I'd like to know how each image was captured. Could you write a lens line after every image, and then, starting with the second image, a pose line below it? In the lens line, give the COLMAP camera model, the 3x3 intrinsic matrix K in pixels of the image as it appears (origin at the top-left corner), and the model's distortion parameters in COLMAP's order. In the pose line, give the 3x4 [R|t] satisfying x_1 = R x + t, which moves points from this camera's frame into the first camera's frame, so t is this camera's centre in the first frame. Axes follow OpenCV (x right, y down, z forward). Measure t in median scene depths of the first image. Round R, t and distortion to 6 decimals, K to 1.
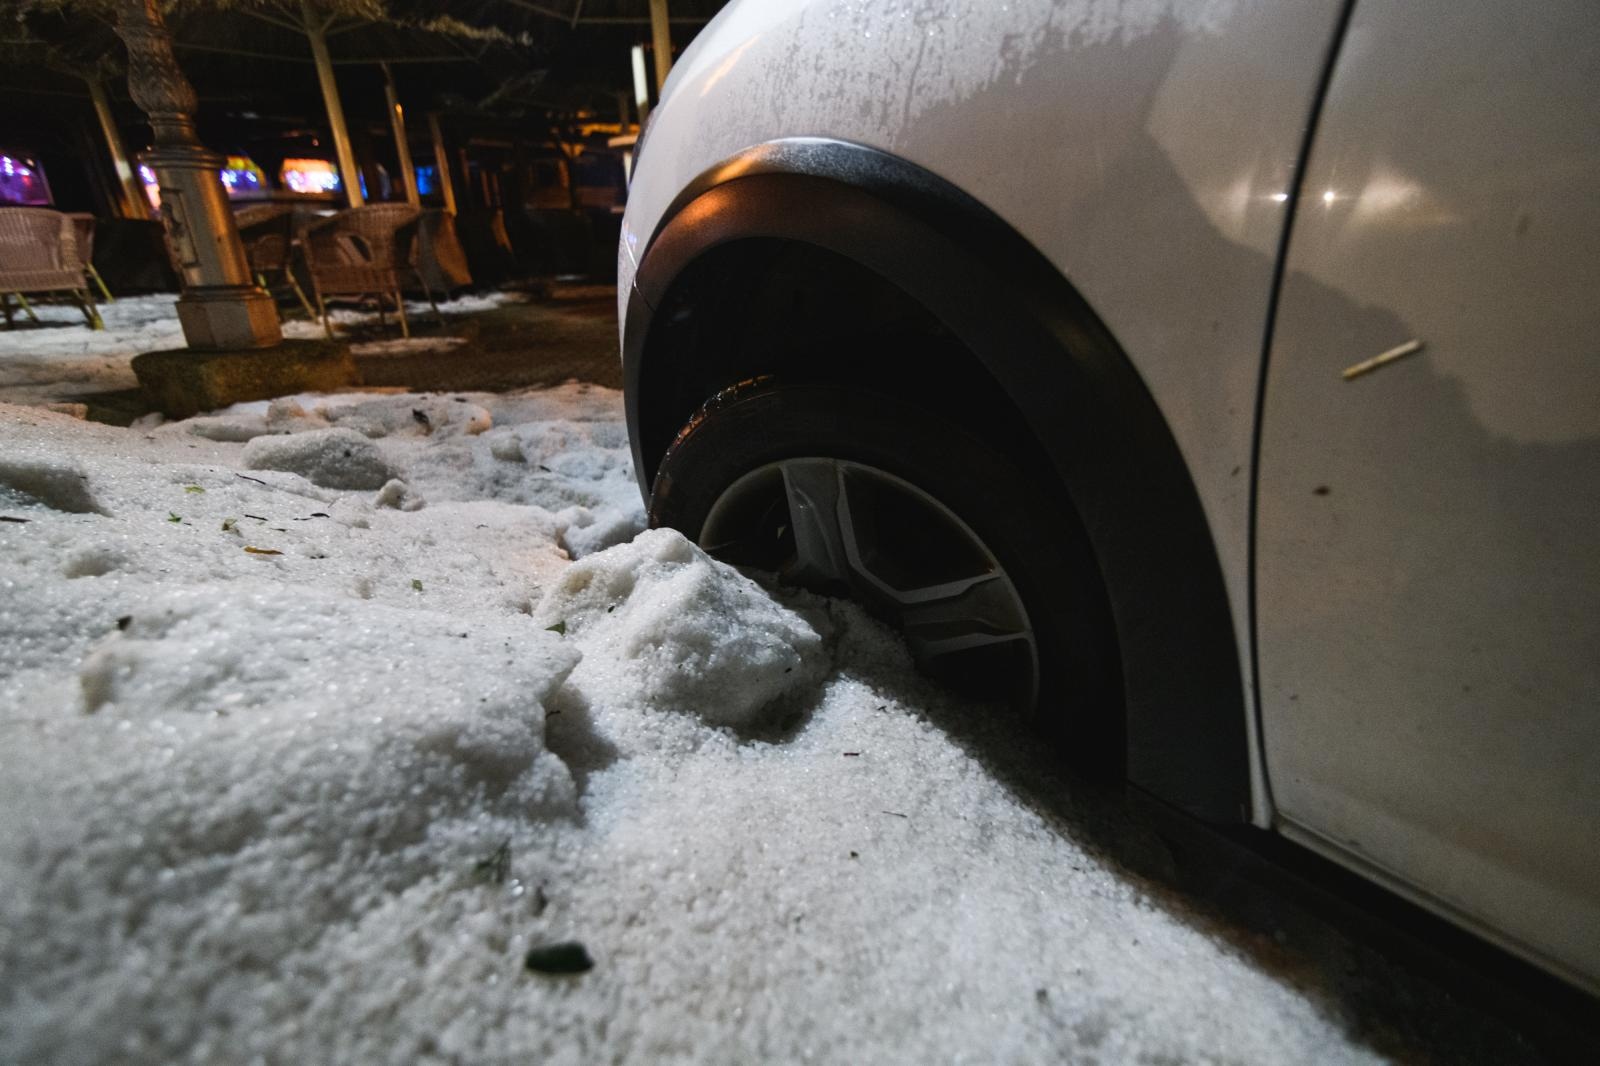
lens RADIAL K [[793.8, 0, 800.0], [0, 793.8, 533.0], [0, 0, 1]] dist [-0.001104, -0.000188]
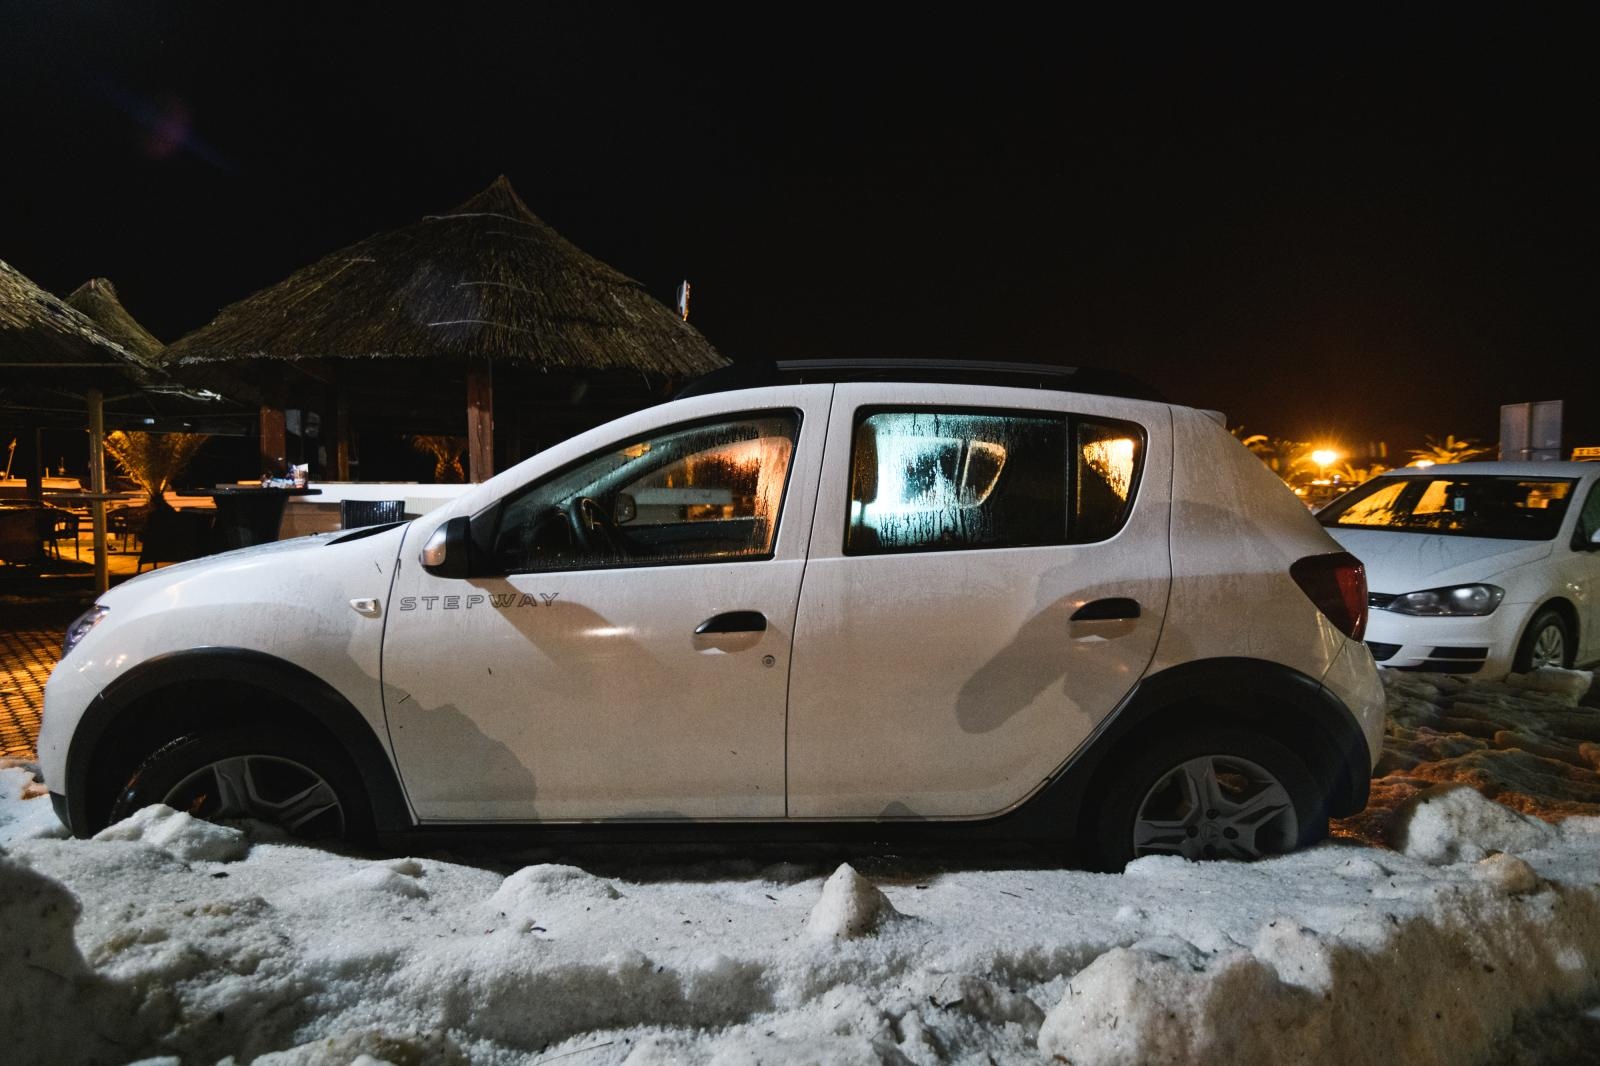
lens RADIAL K [[793.8, 0, 800.0], [0, 793.8, 533.0], [0, 0, 1]] dist [-0.001104, -0.000188]
pose [[0.677000, -0.025896, 0.735527, -0.606744], [0.277142, 0.934789, -0.222177, 0.303539], [-0.681809, 0.354259, 0.640029, -2.119807]]
